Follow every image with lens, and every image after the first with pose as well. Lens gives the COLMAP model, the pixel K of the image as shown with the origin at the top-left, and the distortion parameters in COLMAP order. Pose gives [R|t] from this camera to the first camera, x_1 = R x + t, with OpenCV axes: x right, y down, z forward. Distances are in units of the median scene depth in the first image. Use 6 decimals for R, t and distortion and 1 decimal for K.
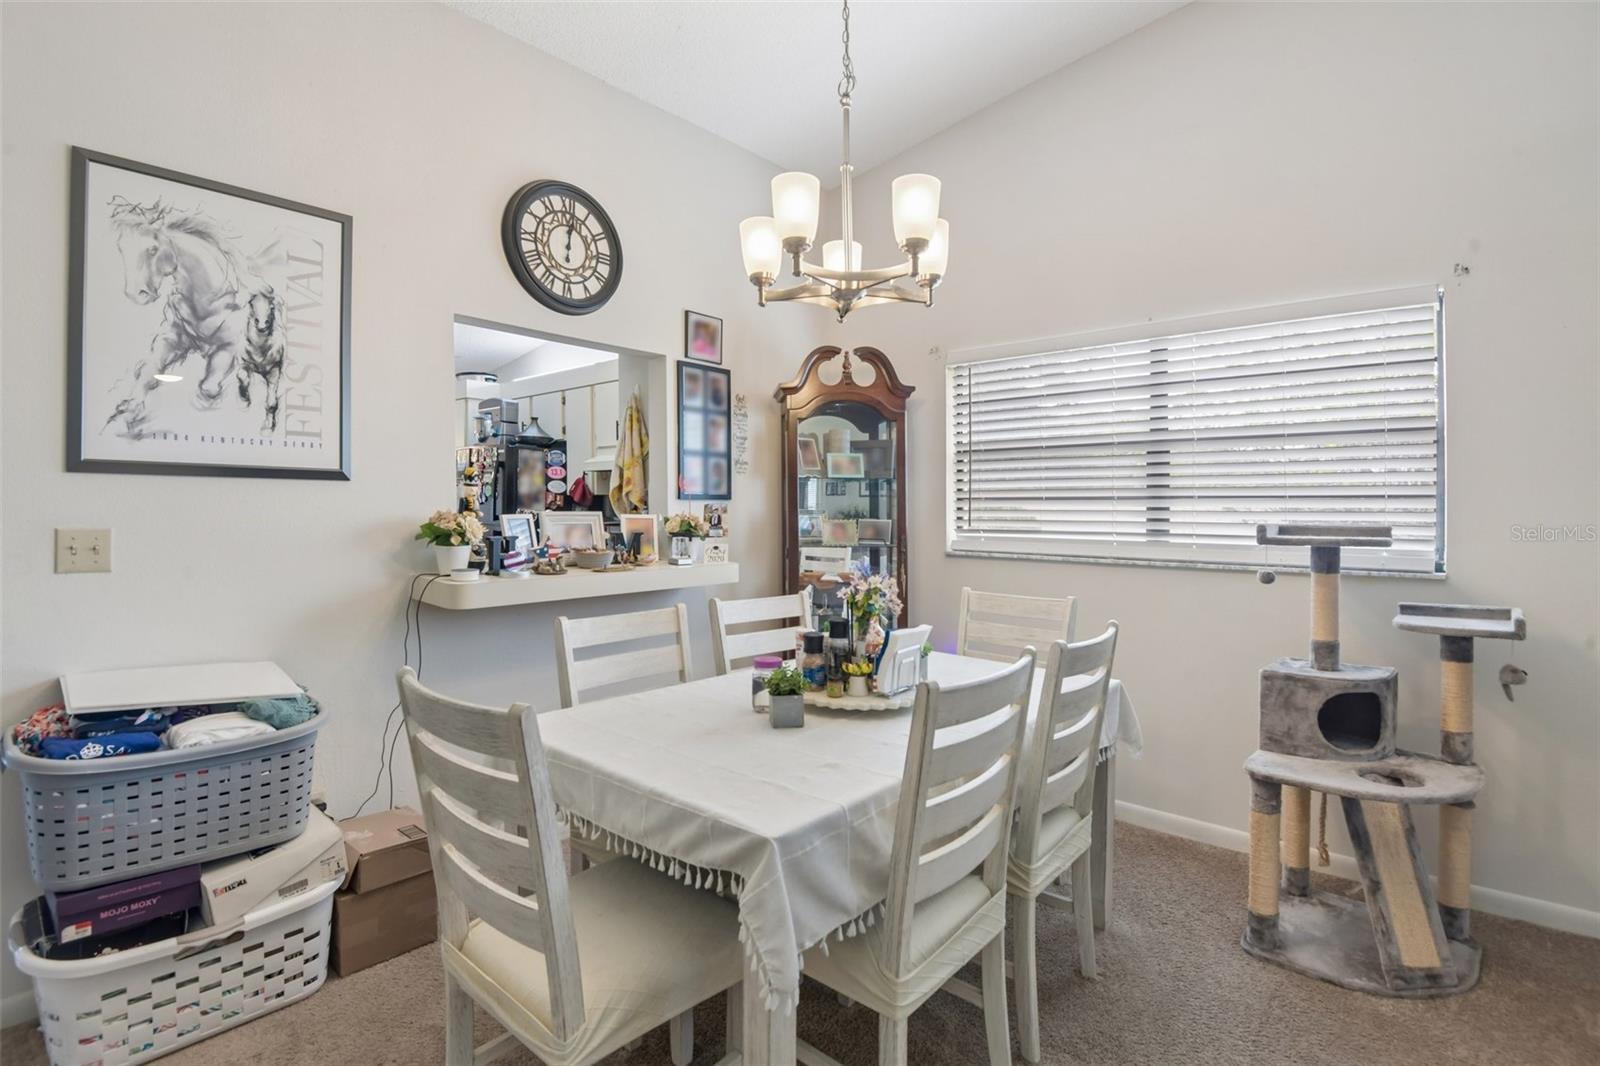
lens RADIAL K [[759.0, 0, 795.2], [0, 759.0, 508.3], [0, 0, 1]] dist [-0.037068, -0.001178]
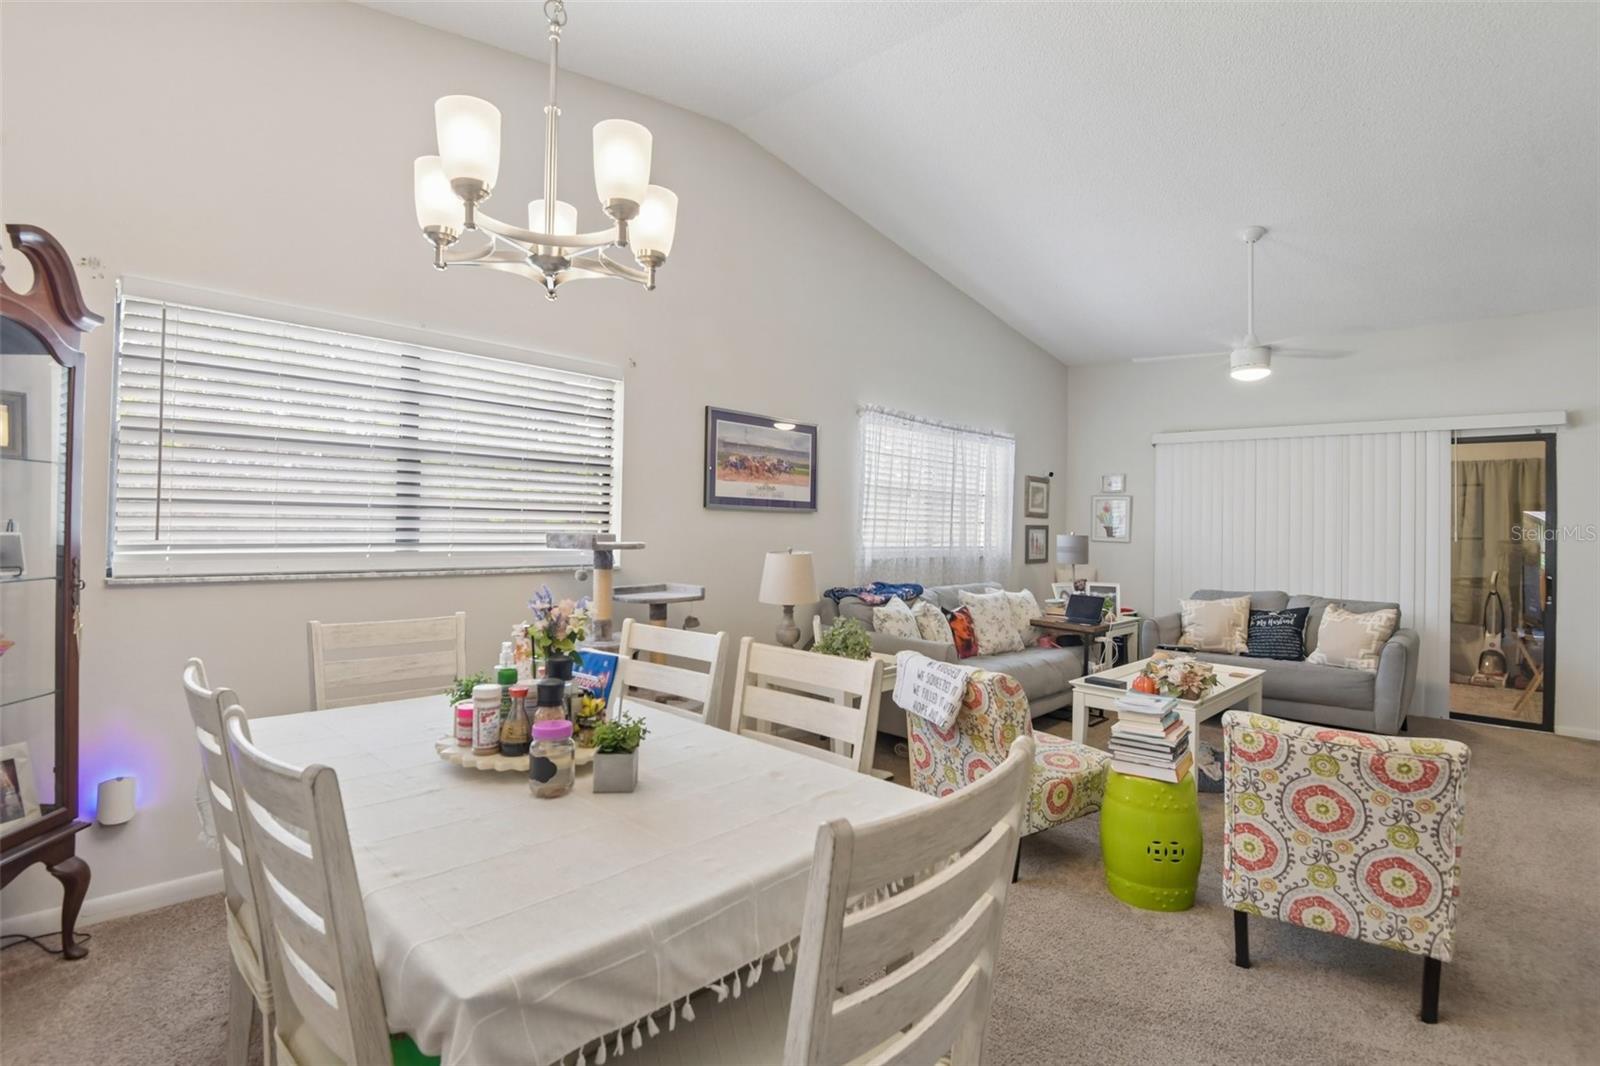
lens RADIAL K [[825.5, 0, 721.4], [0, 825.5, 508.0], [0, 0, 1]] dist [0.031634, -0.039806]
pose [[0.036505, 0.015738, 0.999210, -0.779547], [-0.018488, 0.999716, -0.015070, -0.005029], [-0.999162, -0.017923, 0.036786, 0.736901]]
